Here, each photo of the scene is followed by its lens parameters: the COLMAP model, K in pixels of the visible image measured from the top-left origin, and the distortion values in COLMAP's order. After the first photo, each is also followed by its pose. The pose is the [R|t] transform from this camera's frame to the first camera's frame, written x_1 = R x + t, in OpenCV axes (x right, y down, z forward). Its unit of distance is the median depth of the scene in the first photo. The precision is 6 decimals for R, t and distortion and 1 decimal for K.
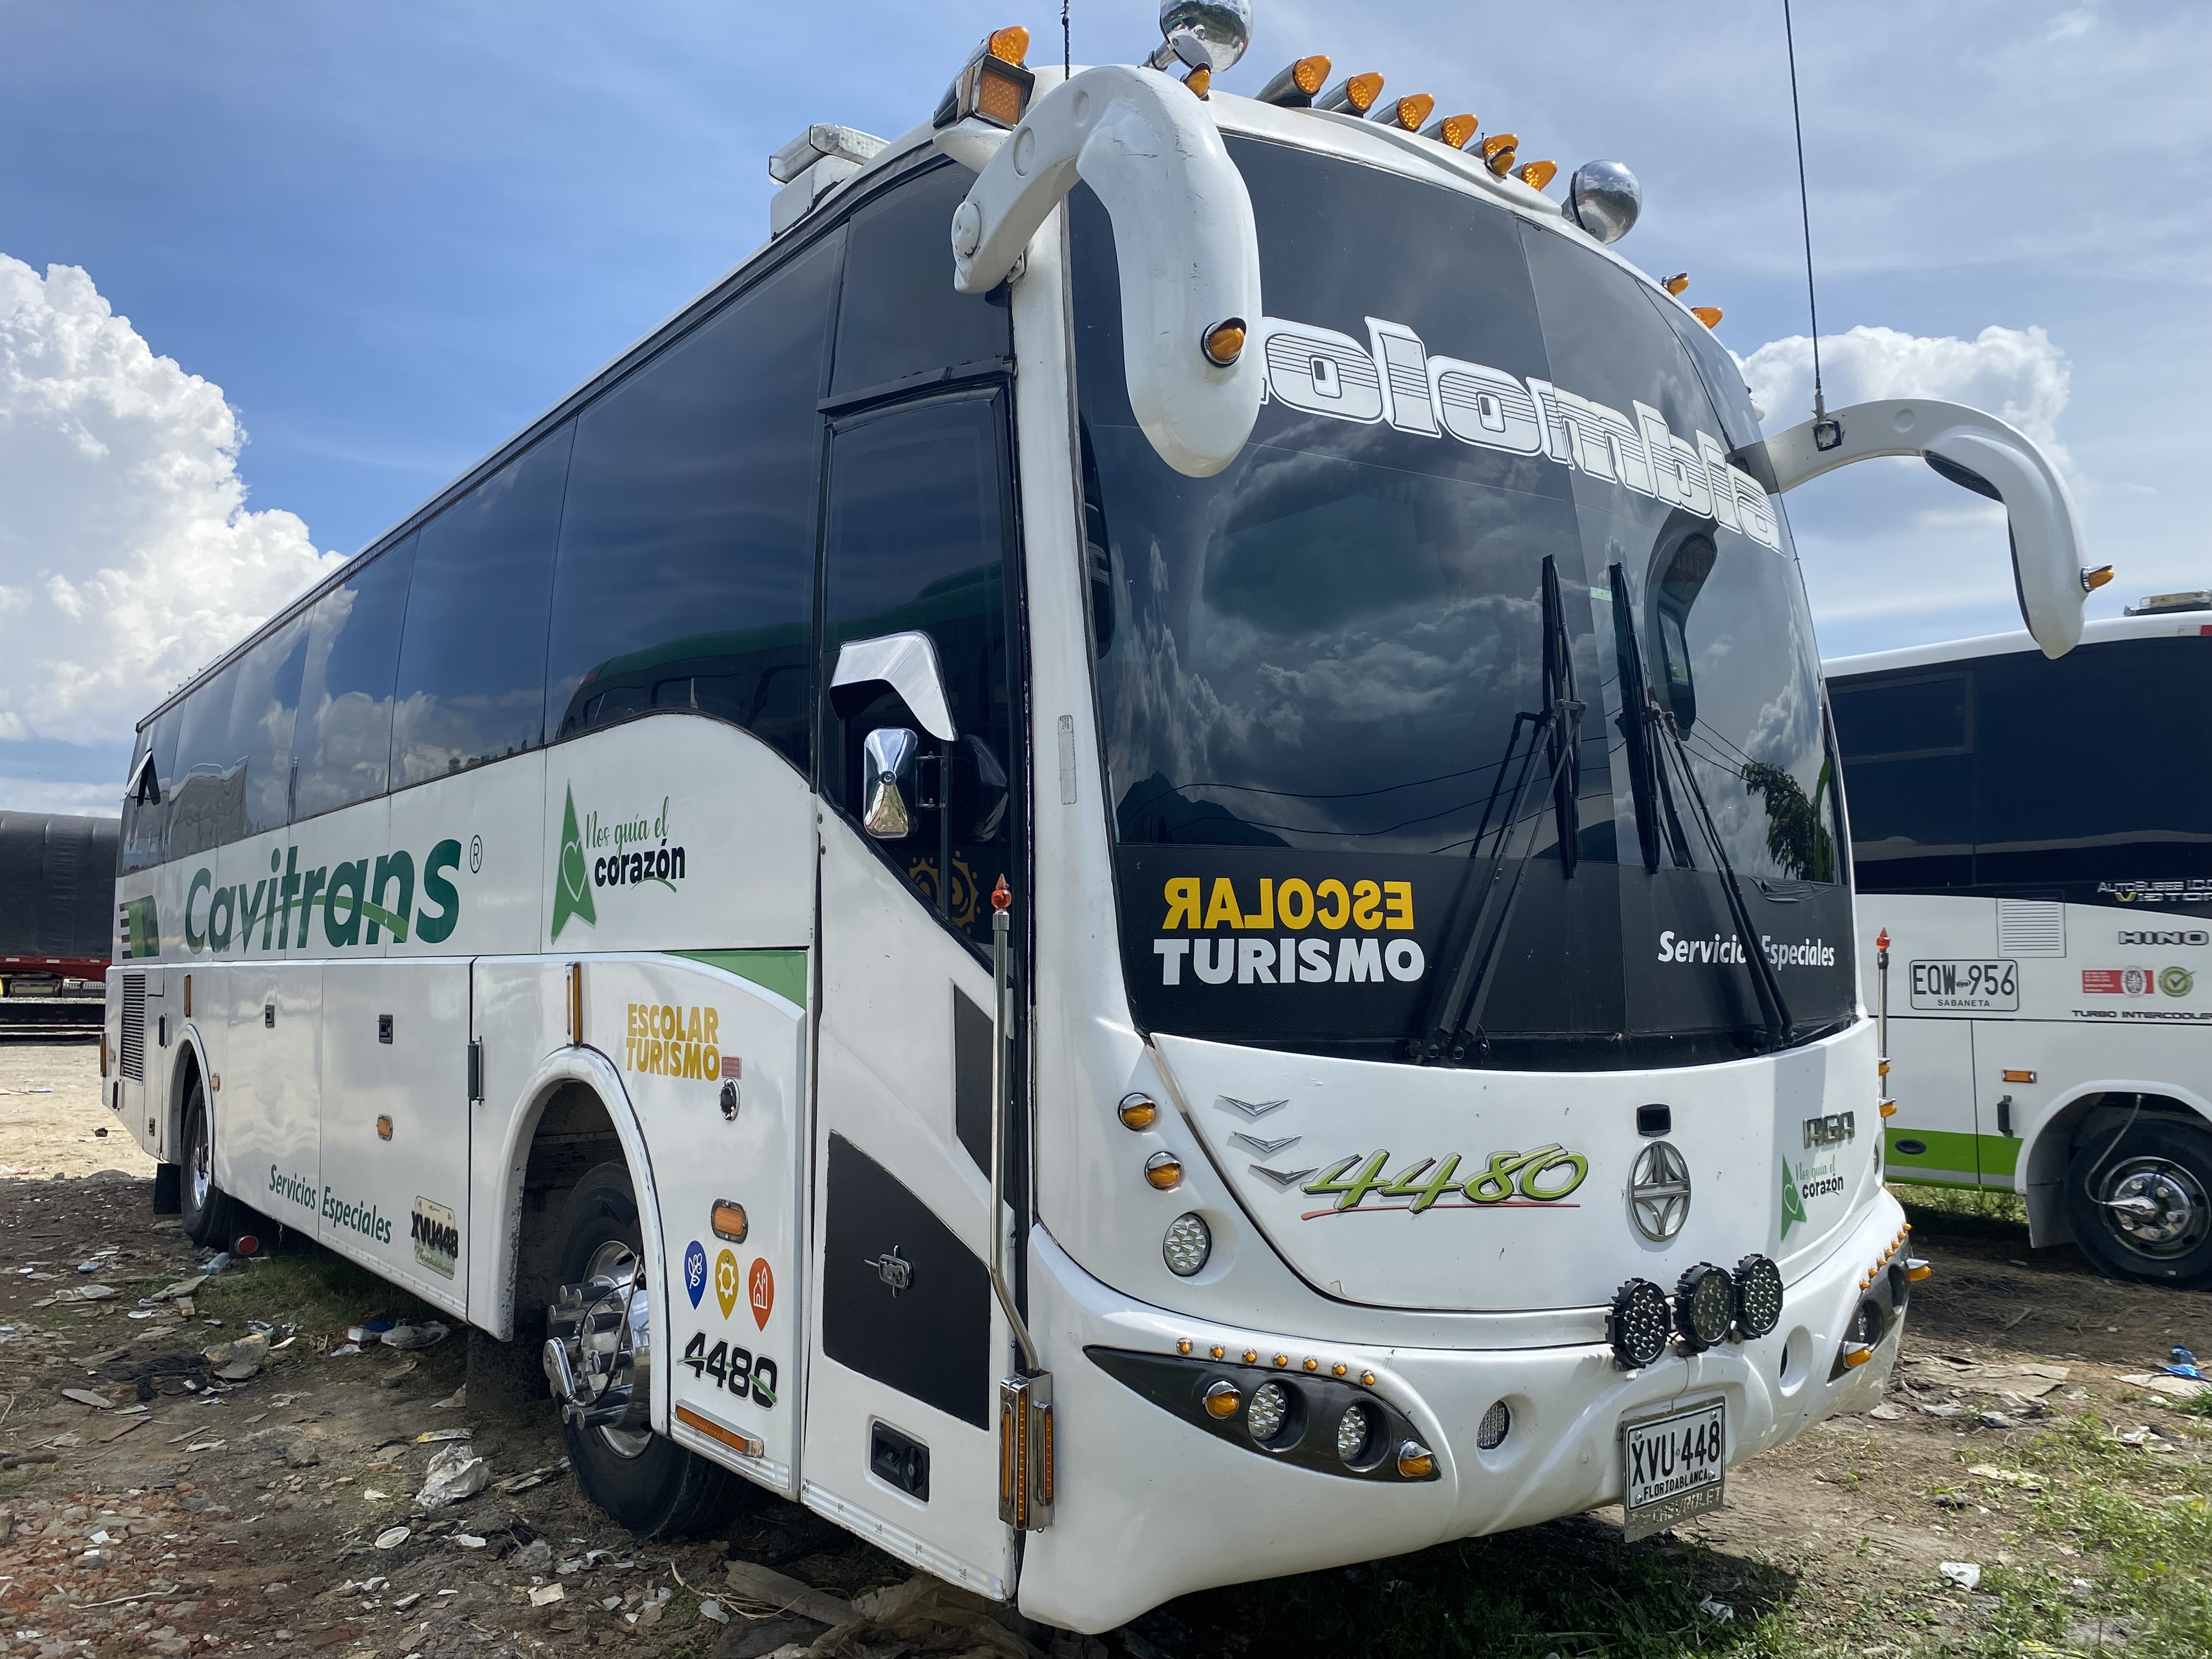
lens RADIAL K [[1699.3, 0, 1106.0], [0, 1699.3, 829.5], [0, 0, 1]] dist [0.008000, -0.000307]
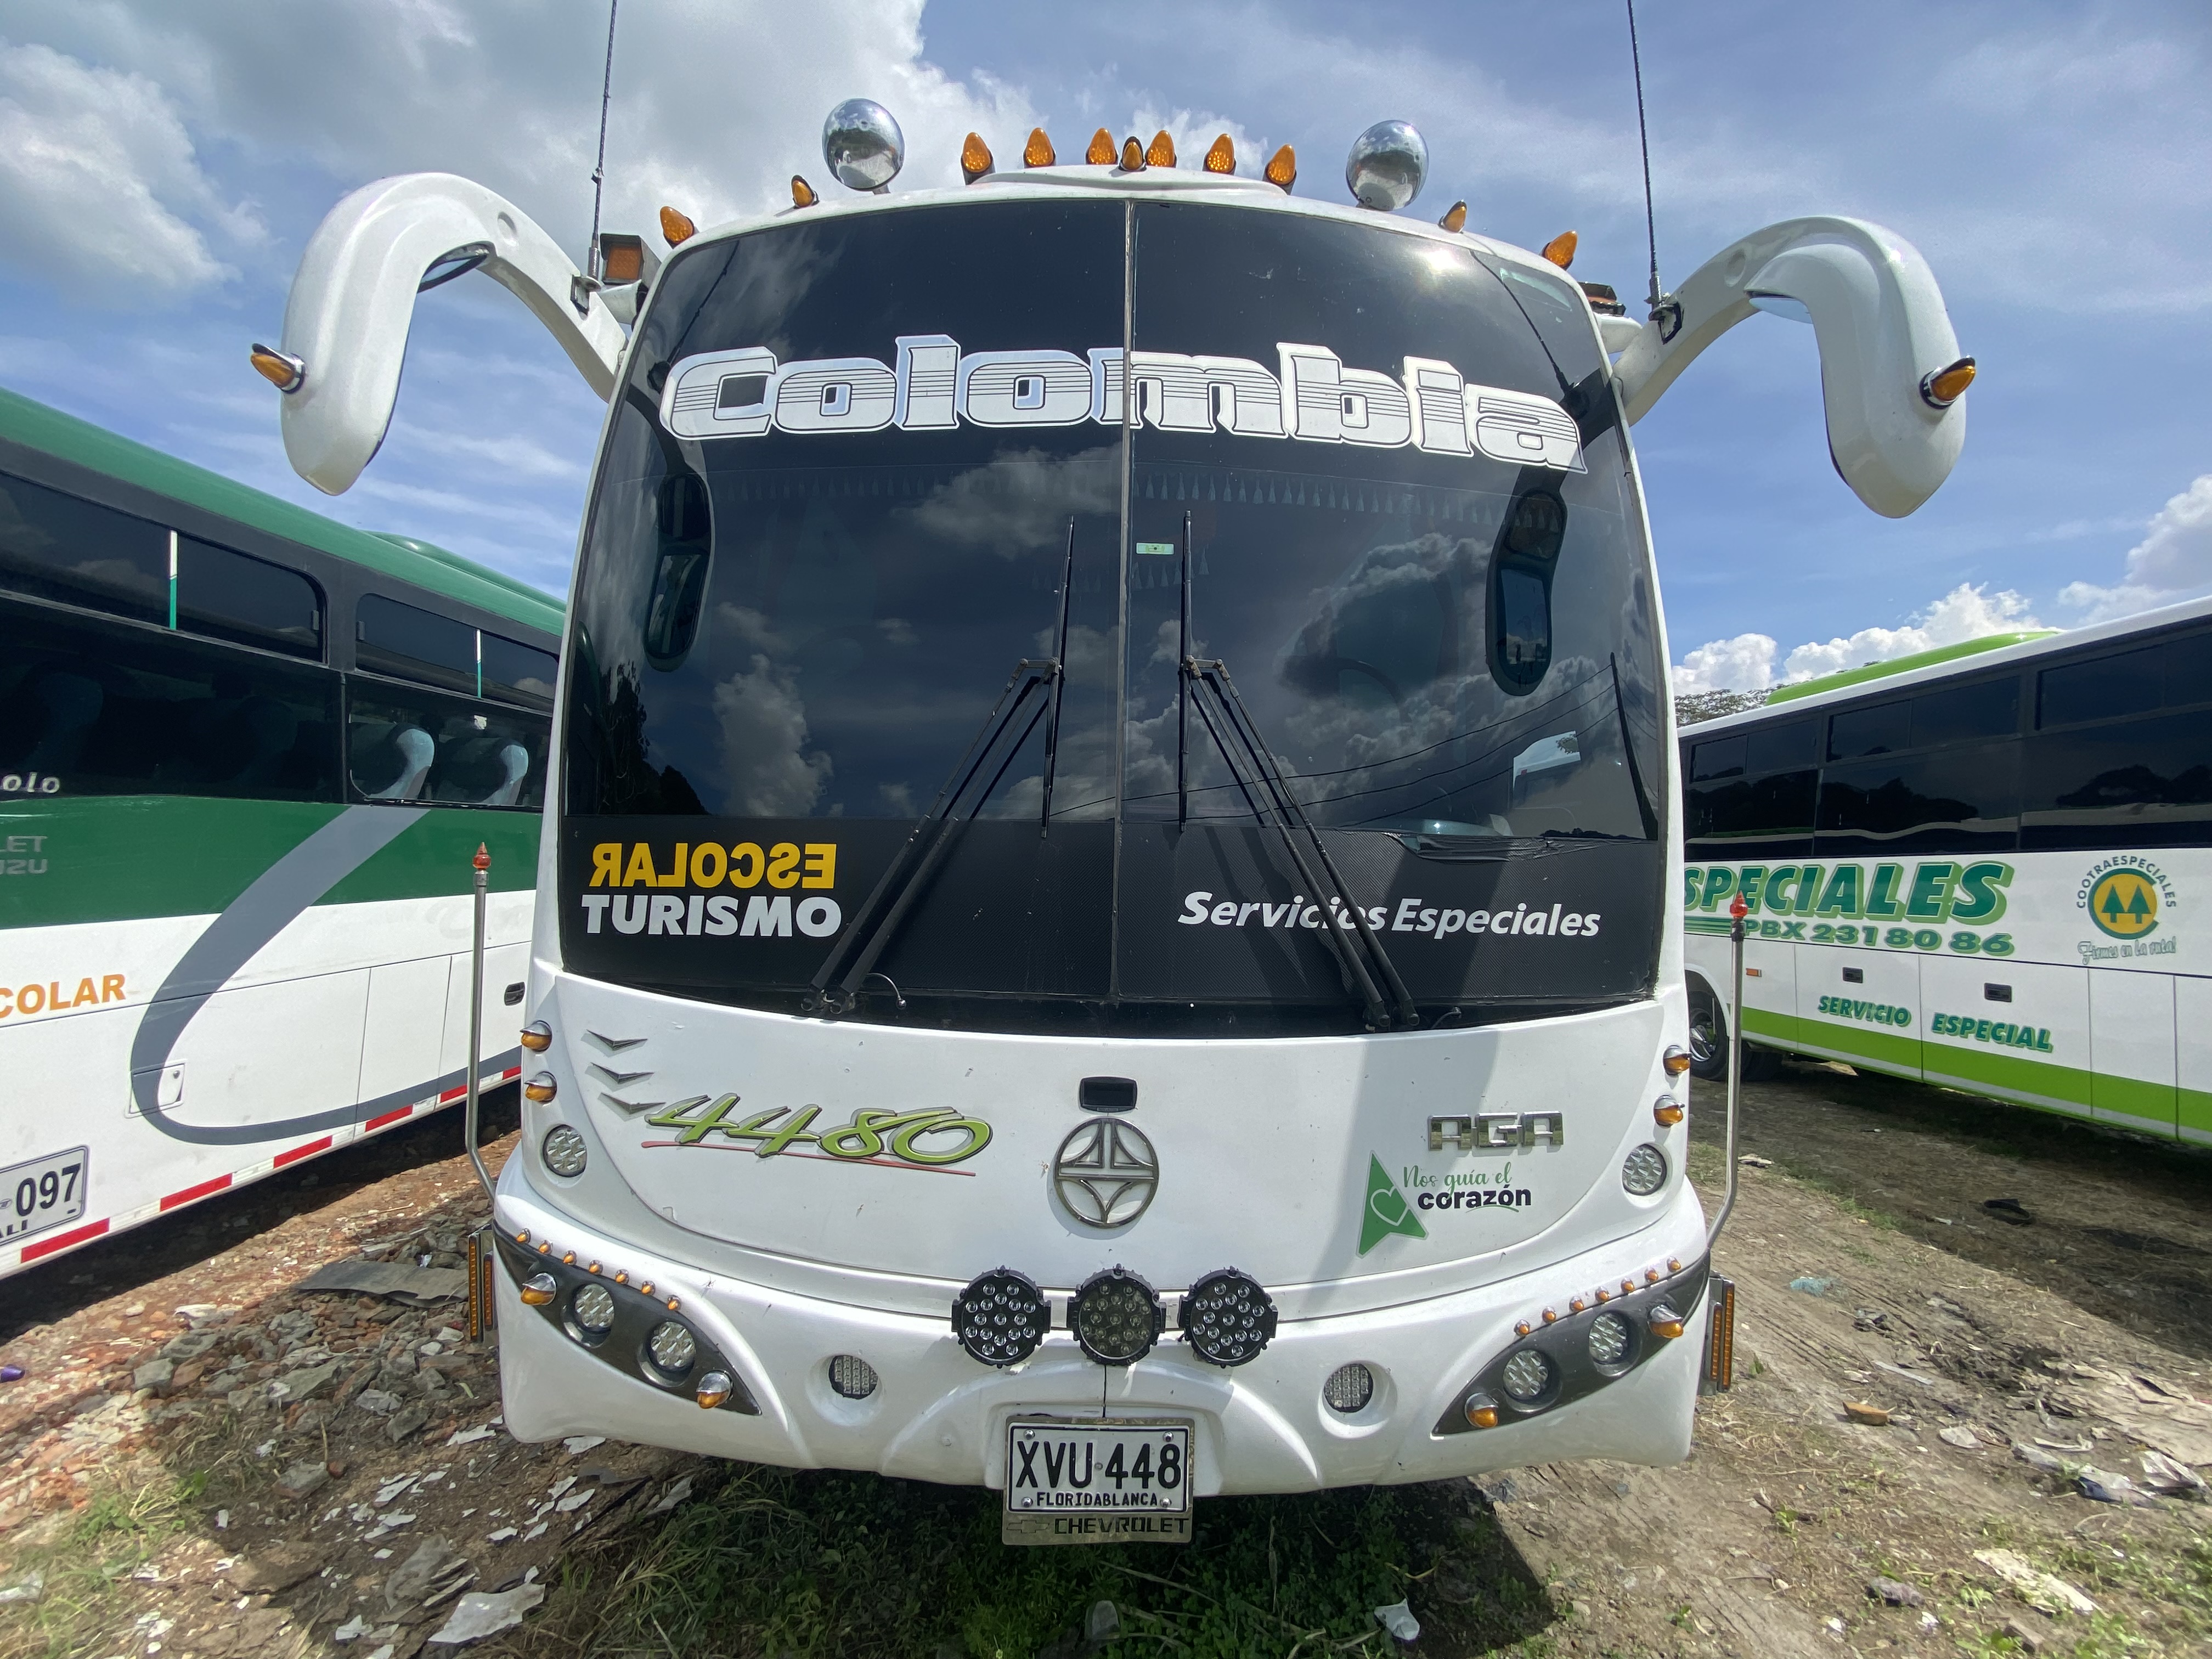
lens RADIAL K [[1096.3, 0, 1106.3], [0, 1096.3, 813.7], [0, 0, 1]] dist [-0.006107, -0.000446]
pose [[0.804243, -0.044349, -0.592643, 0.737949], [0.028630, 0.998945, -0.035901, 0.042371], [0.593610, 0.011906, 0.804665, 0.558773]]
